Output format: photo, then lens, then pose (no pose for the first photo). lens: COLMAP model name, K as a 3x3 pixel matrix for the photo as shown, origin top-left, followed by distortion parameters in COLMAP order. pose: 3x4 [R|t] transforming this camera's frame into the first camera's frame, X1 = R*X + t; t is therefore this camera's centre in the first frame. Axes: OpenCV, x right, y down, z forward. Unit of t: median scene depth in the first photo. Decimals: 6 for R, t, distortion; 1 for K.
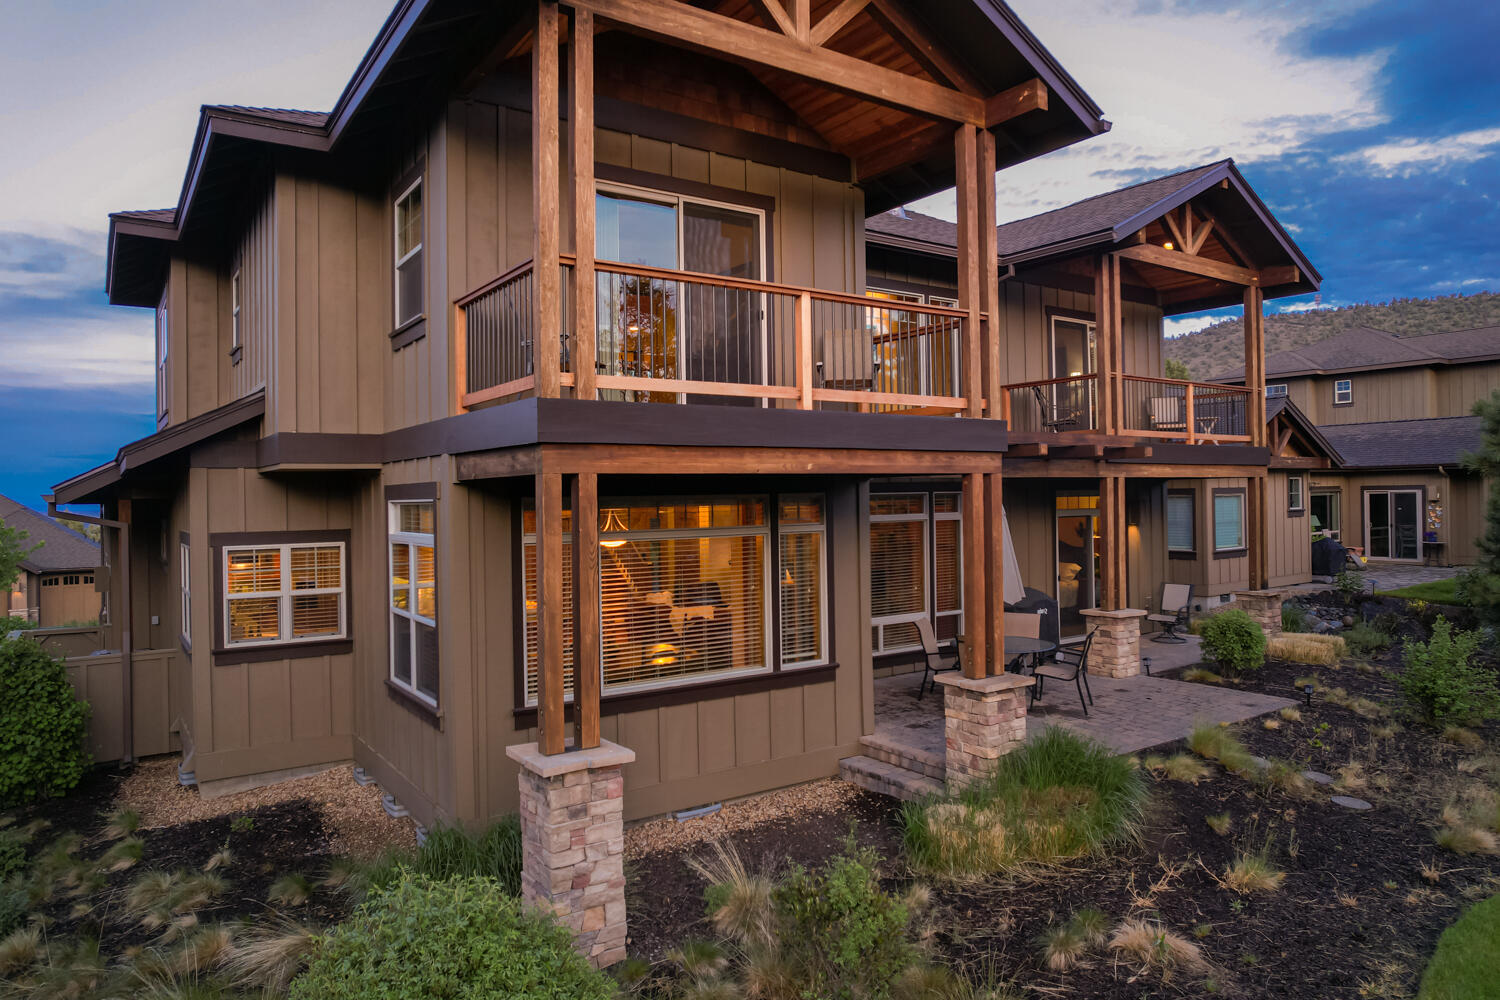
lens RADIAL K [[983.6, 0, 745.1], [0, 983.6, 482.3], [0, 0, 1]] dist [-0.060122, 0.042612]
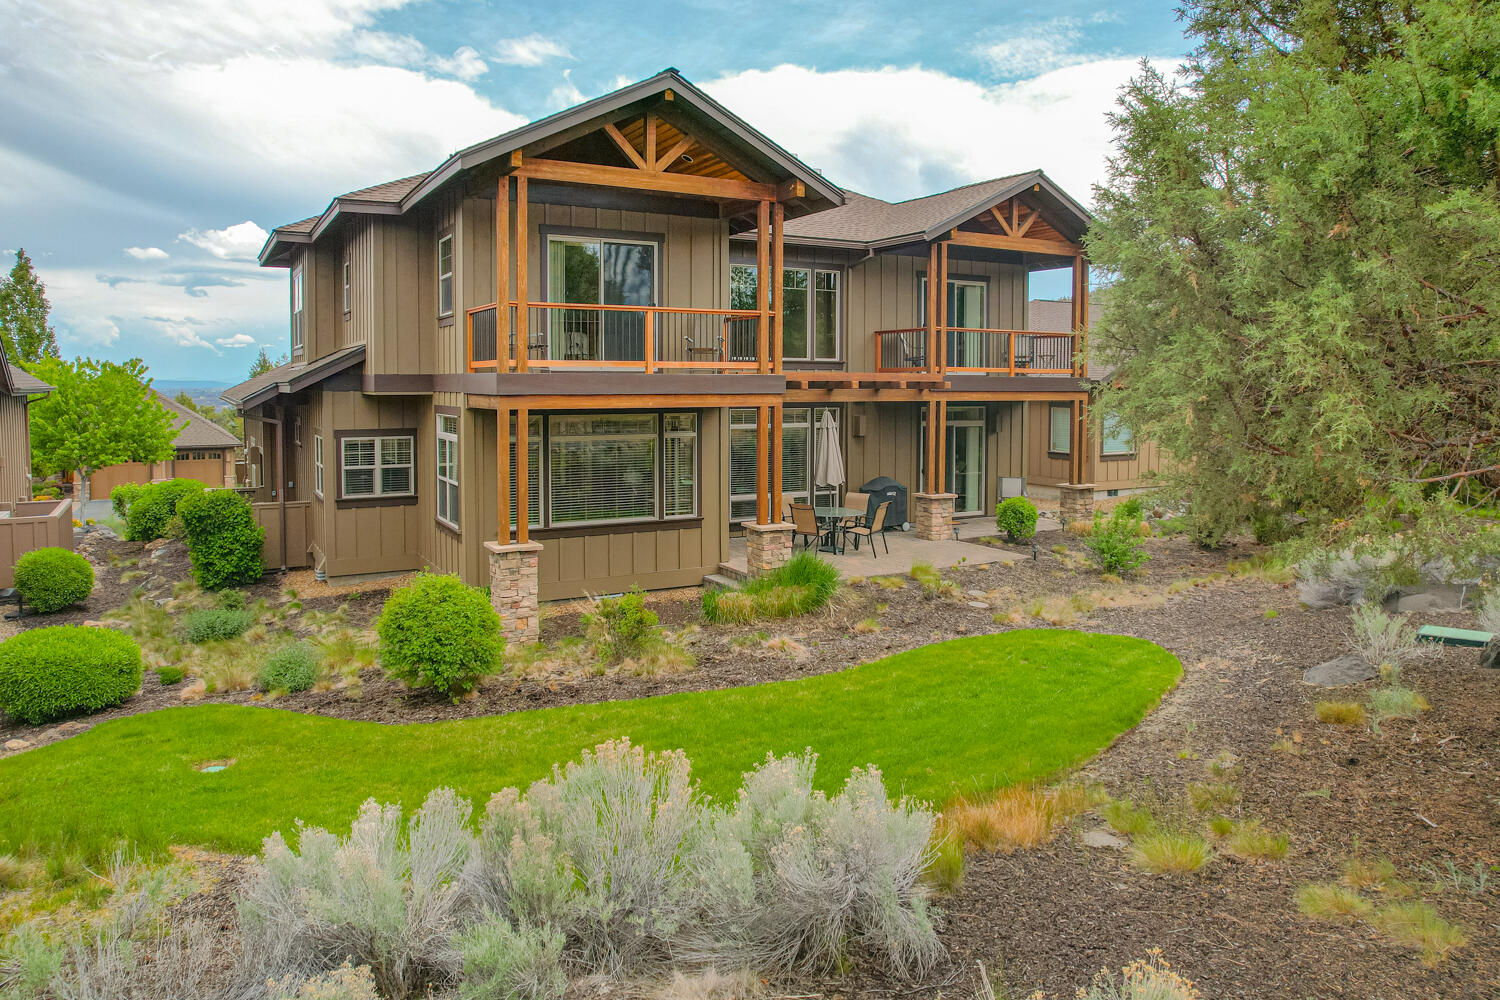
lens RADIAL K [[1030.0, 0, 752.5], [0, 1030.0, 420.4], [0, 0, 1]] dist [-0.042383, 0.036619]
pose [[0.995991, 0.020725, -0.087023, 0.348221], [-0.016376, 0.998595, 0.050394, -0.070361], [0.087945, -0.048766, 0.994931, -0.752224]]
